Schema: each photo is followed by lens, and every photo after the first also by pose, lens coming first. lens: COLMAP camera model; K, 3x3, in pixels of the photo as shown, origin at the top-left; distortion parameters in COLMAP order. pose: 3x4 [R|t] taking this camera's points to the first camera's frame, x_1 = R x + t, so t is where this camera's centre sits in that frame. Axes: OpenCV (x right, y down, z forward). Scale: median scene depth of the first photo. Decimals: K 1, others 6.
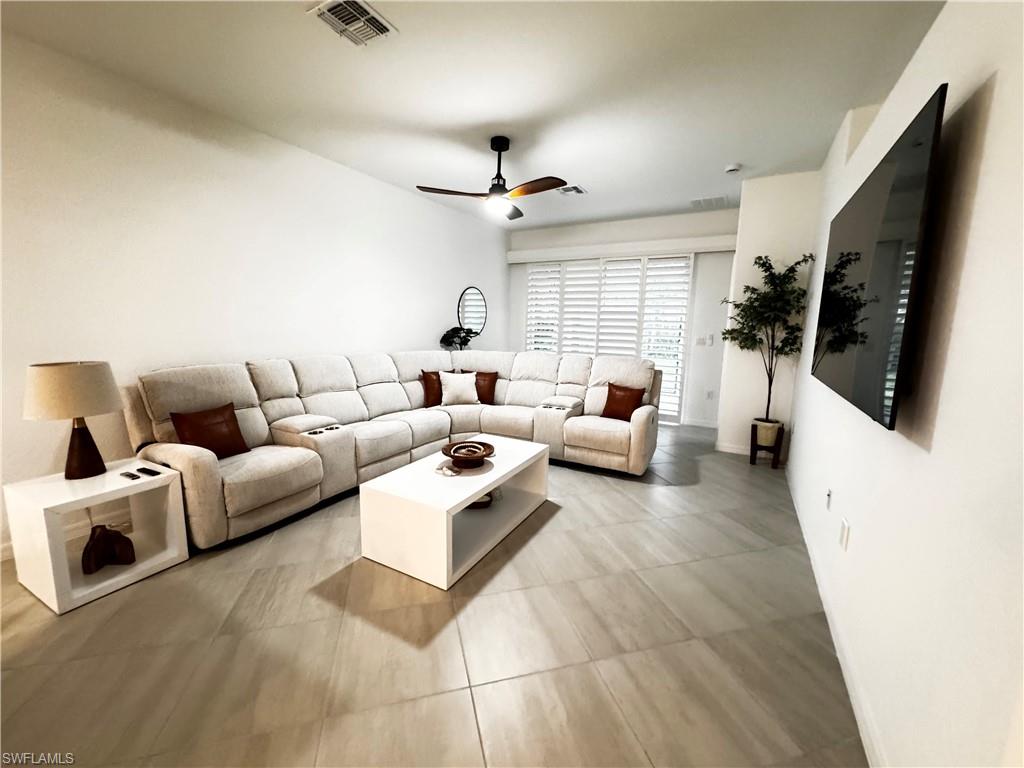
lens RADIAL K [[407.3, 0, 516.5], [0, 407.3, 385.9], [0, 0, 1]] dist [-0.006119, 0.000257]
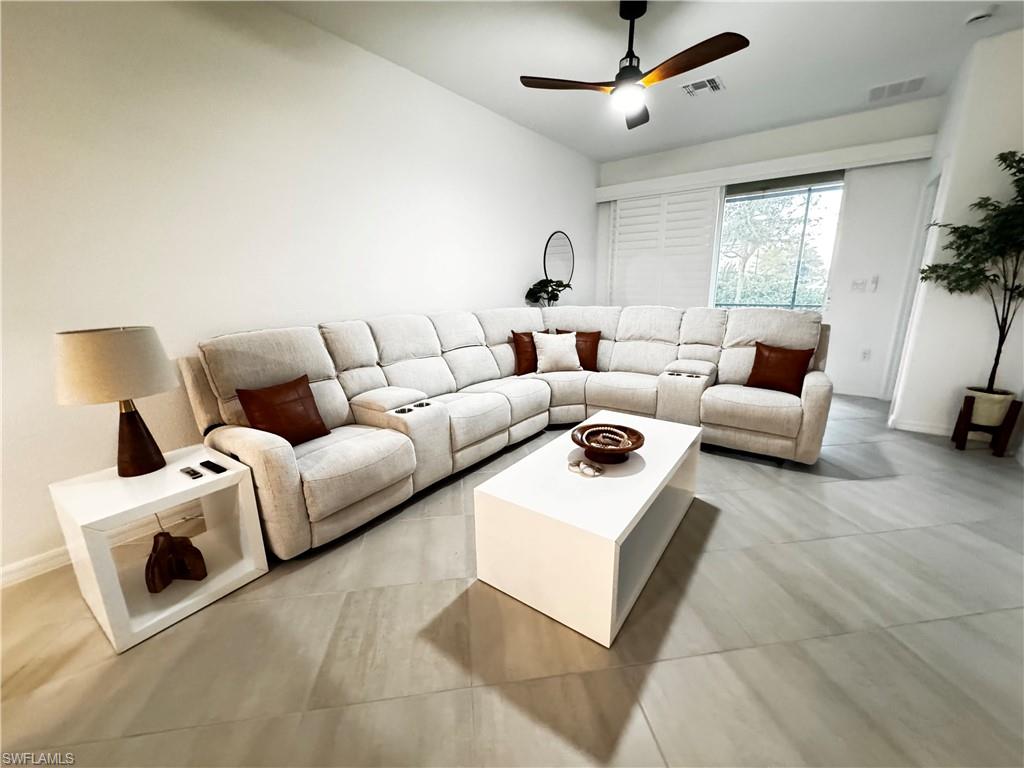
lens RADIAL K [[407.3, 0, 516.8], [0, 407.3, 385.5], [0, 0, 1]] dist [-0.006119, 0.000257]
pose [[0.991042, -0.003527, -0.133504, -0.185219], [0.016066, 0.995540, 0.092962, -0.007284], [0.132581, -0.094274, 0.986679, 0.267373]]
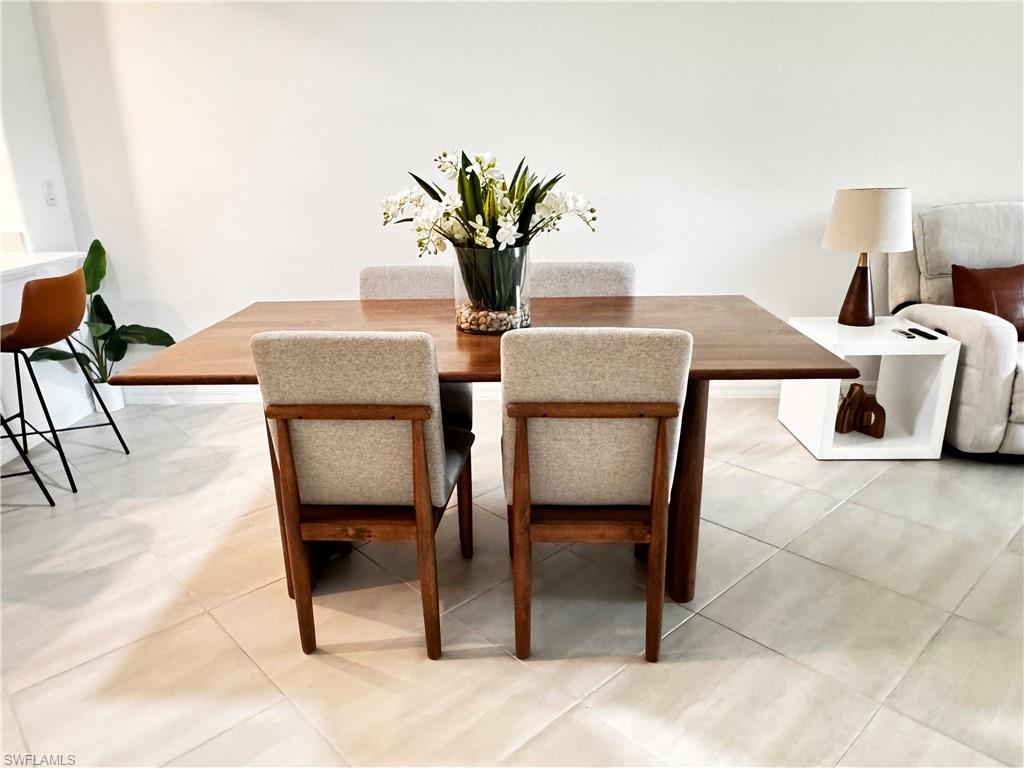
lens RADIAL K [[711.6, 0, 511.7], [0, 711.6, 385.2], [0, 0, 1]] dist [0.043638, -0.017300]
pose [[0.443578, 0.240970, -0.863233, -0.033000], [-0.108087, 0.970530, 0.215381, 0.080242], [0.889694, -0.002233, 0.456551, -0.285336]]
